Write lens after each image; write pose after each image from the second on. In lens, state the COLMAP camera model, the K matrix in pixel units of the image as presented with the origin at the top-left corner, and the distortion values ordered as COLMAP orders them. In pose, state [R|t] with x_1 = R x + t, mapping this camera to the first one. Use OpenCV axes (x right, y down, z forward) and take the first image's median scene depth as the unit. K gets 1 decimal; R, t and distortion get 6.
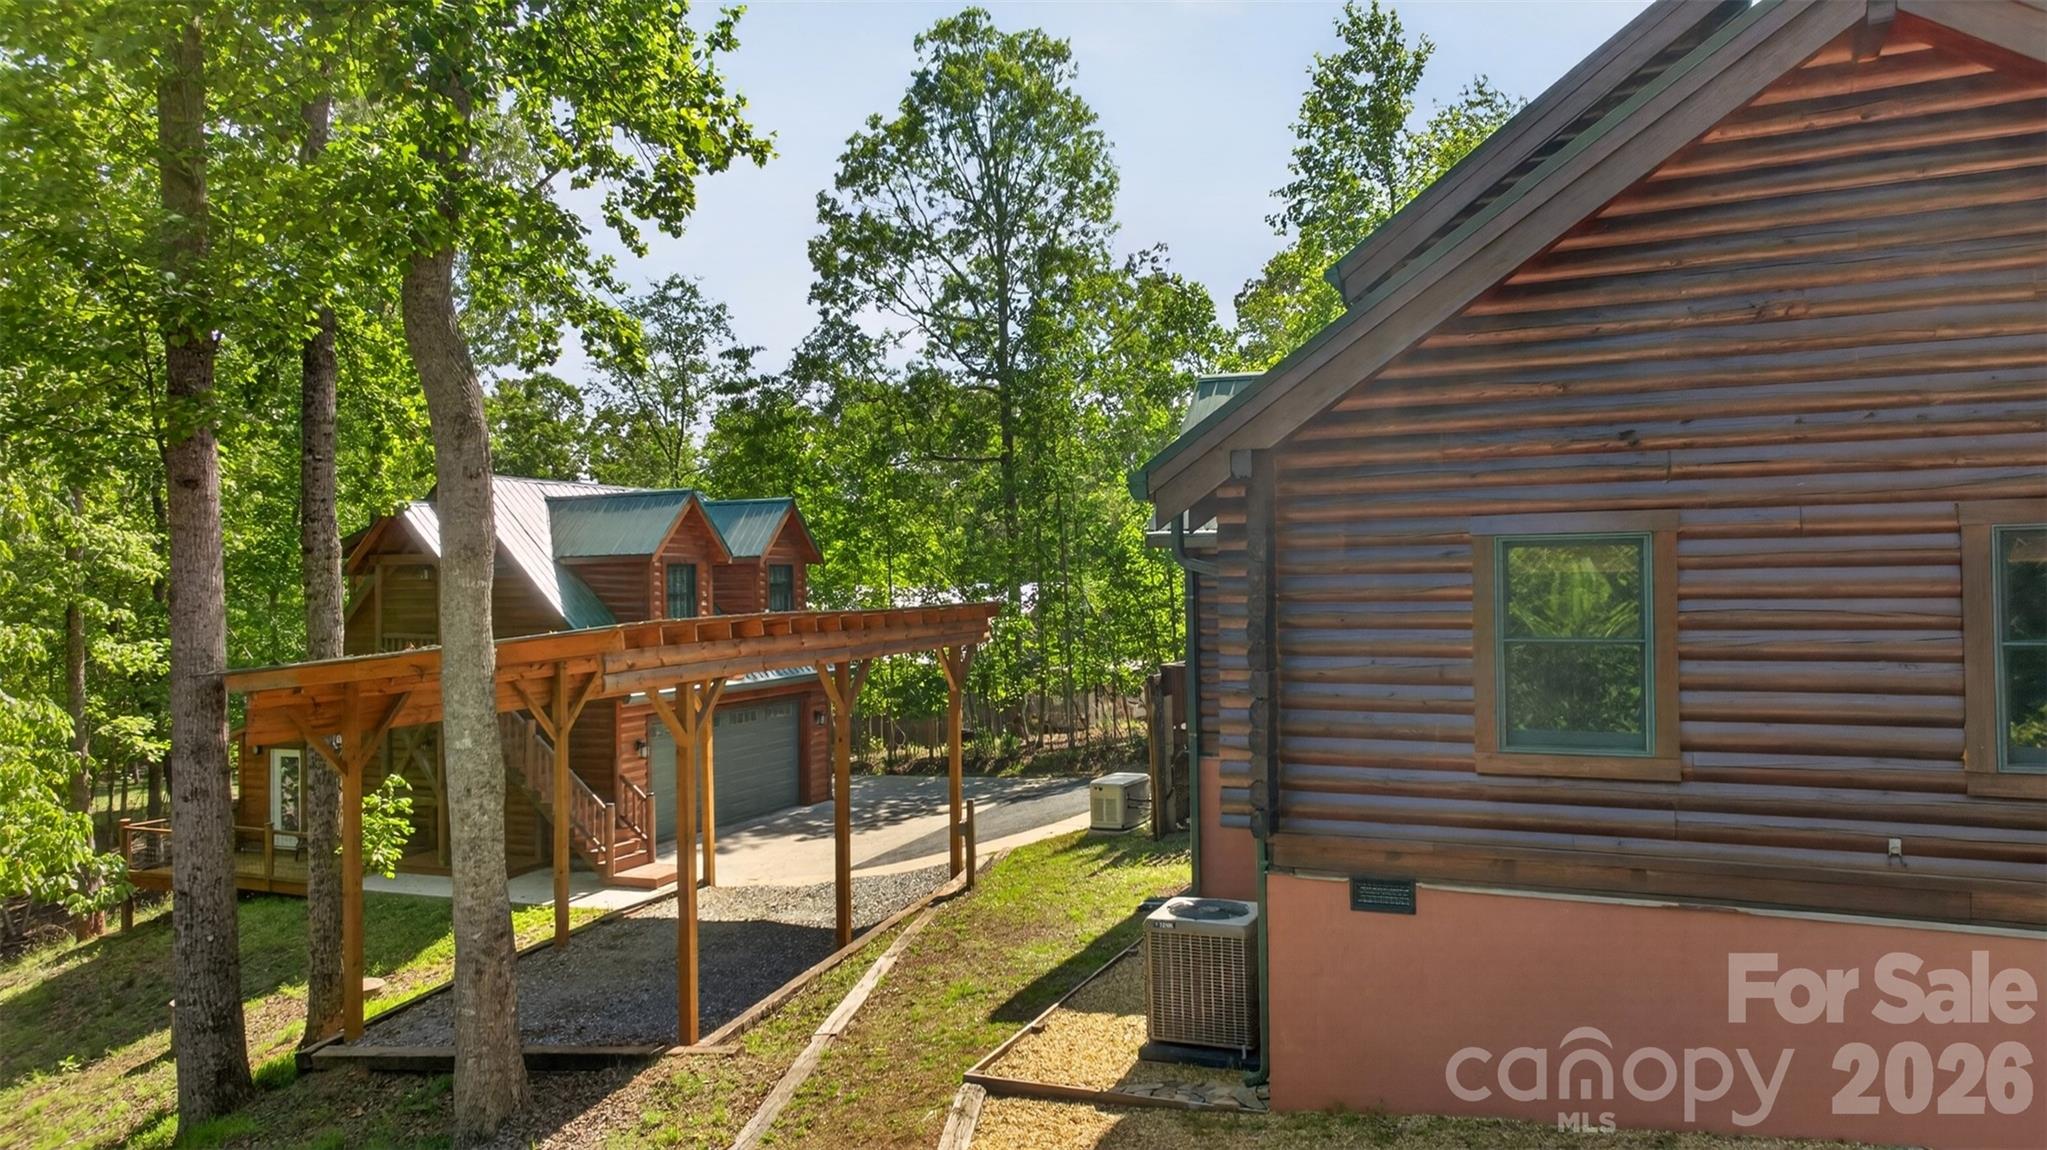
lens RADIAL K [[1376.6, 0, 1019.9], [0, 1376.6, 584.2], [0, 0, 1]] dist [0.037700, 0.000007]
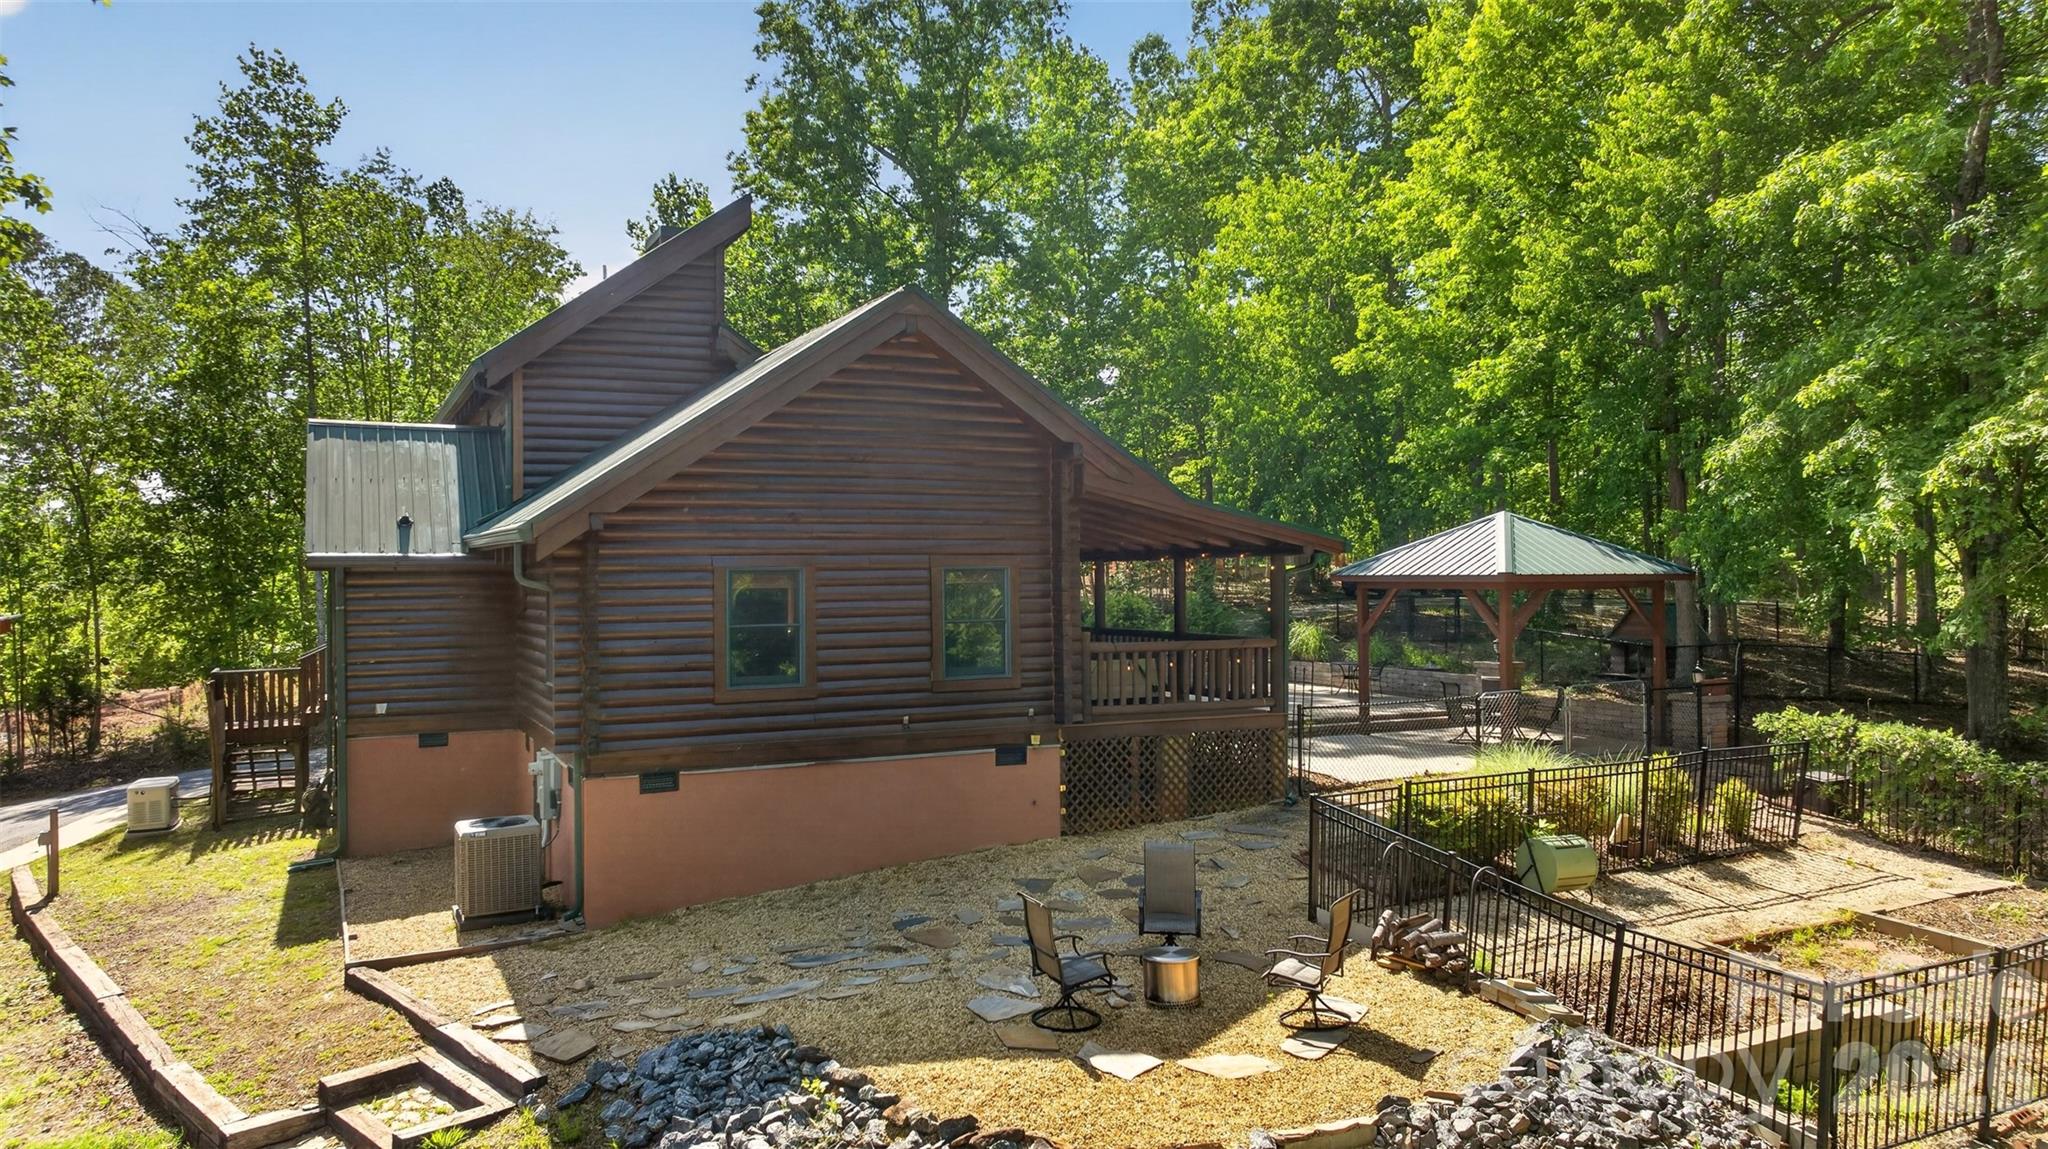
lens RADIAL K [[1377.3, 0, 1020.4], [0, 1377.3, 583.7], [0, 0, 1]] dist [0.037700, 0.000007]
pose [[0.615157, 0.005114, 0.788388, -0.773251], [-0.000701, 0.999982, -0.005940, -0.004047], [-0.788404, 0.003101, 0.615150, -0.360773]]
